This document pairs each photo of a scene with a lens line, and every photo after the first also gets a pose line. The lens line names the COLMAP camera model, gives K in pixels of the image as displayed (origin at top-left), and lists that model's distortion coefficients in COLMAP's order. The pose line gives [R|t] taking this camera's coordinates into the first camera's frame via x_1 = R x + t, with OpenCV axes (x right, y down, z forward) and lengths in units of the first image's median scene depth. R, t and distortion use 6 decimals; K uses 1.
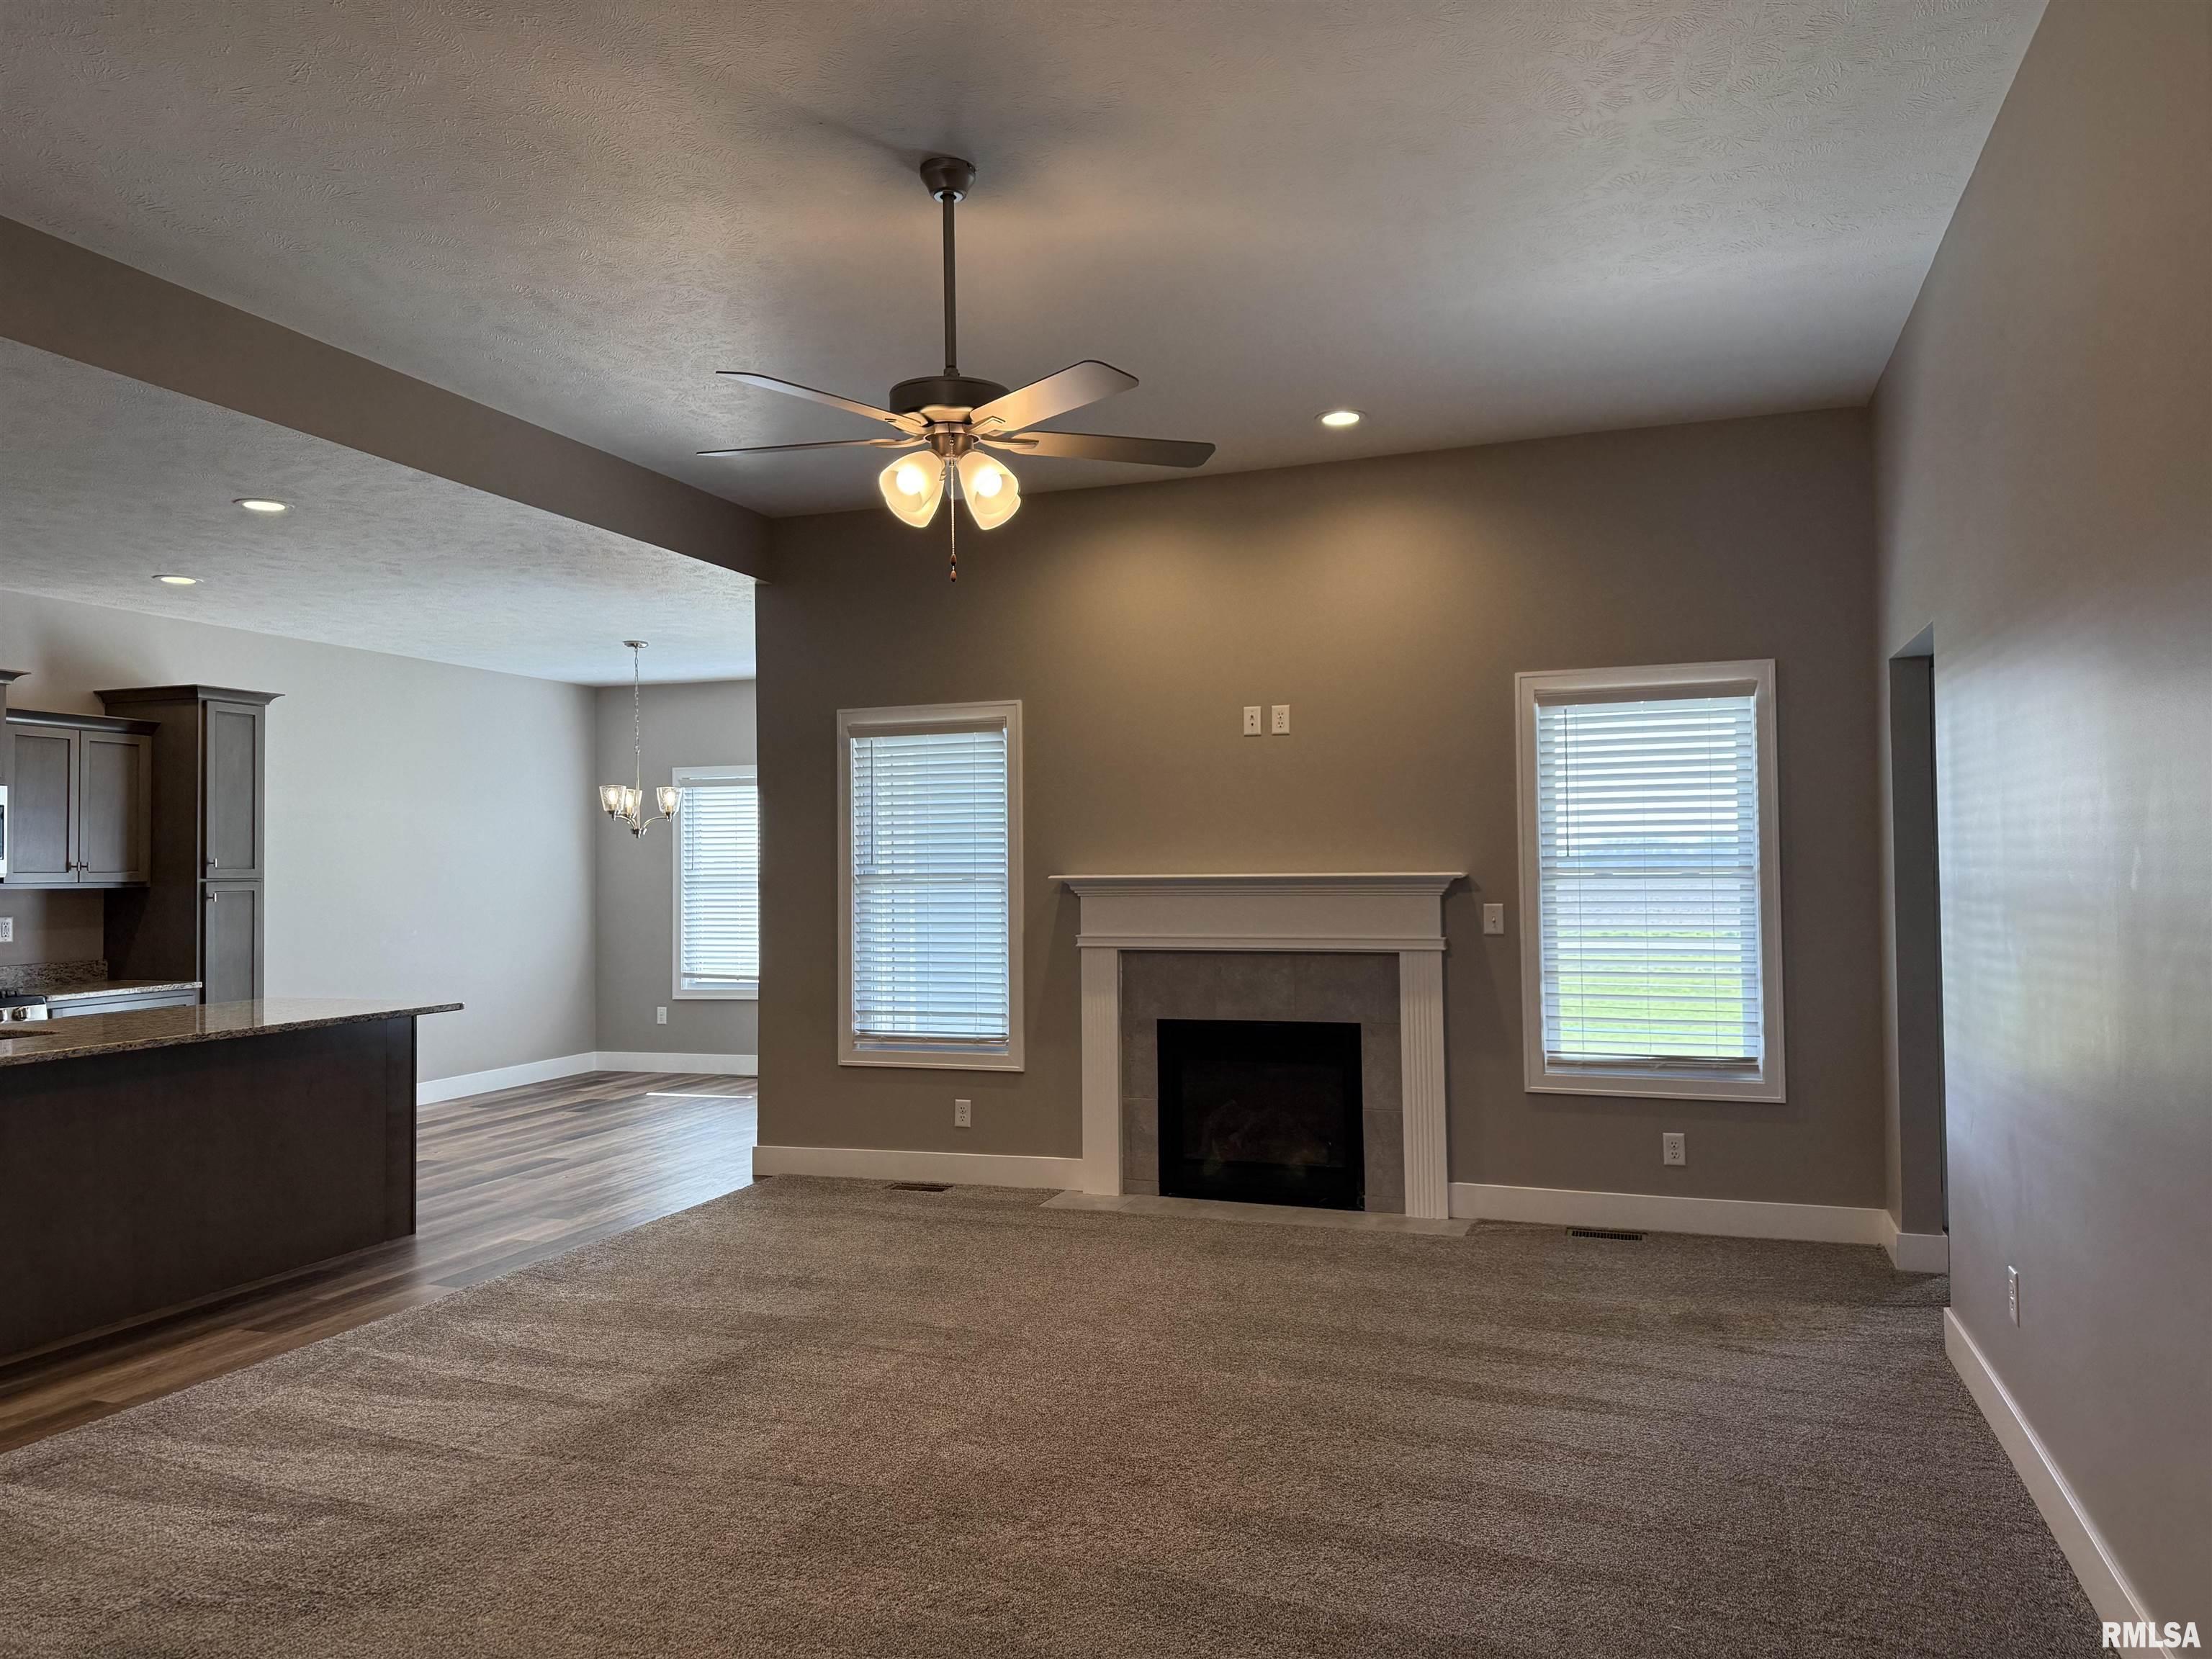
lens RADIAL K [[1562.8, 0, 1106.6], [0, 1562.8, 819.3], [0, 0, 1]] dist [0.053729, -0.069681]
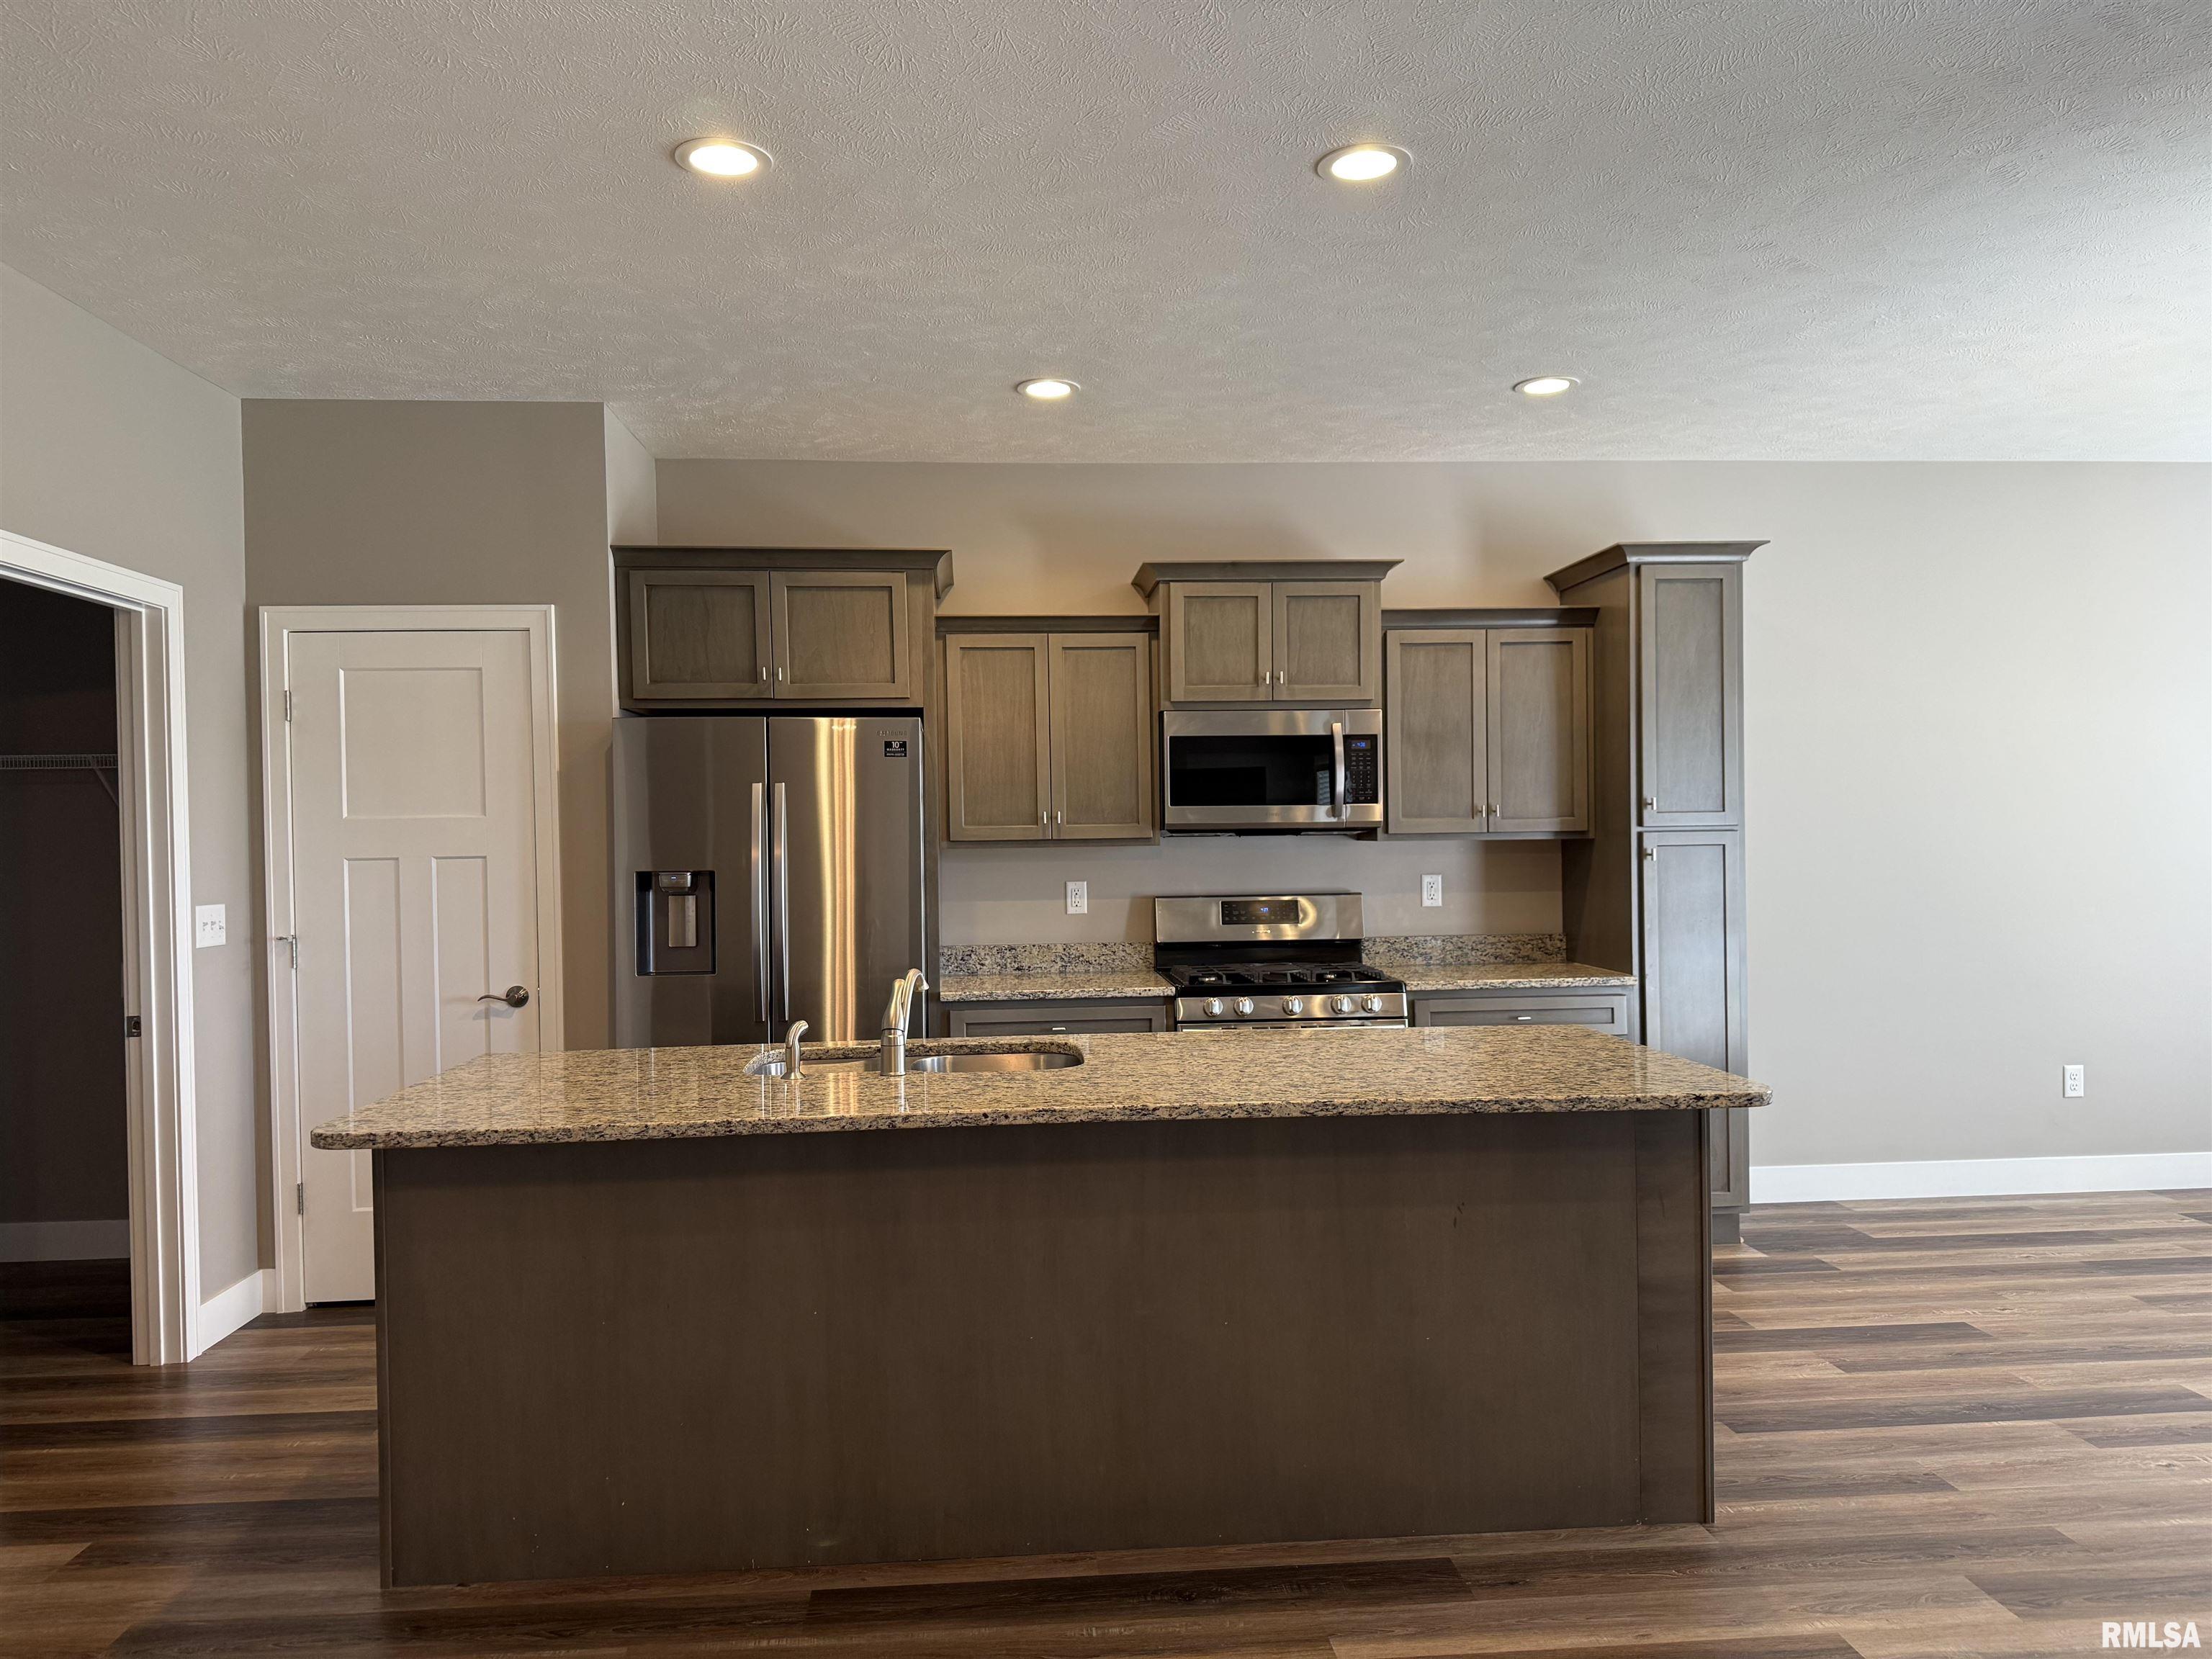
lens RADIAL K [[1562.8, 0, 1091.4], [0, 1562.8, 845.7], [0, 0, 1]] dist [0.053729, -0.069681]
pose [[0.404642, 0.010890, -0.914410, -0.043298], [0.039686, 0.998778, 0.029456, 0.015961], [0.913614, -0.048208, 0.403715, 0.498270]]
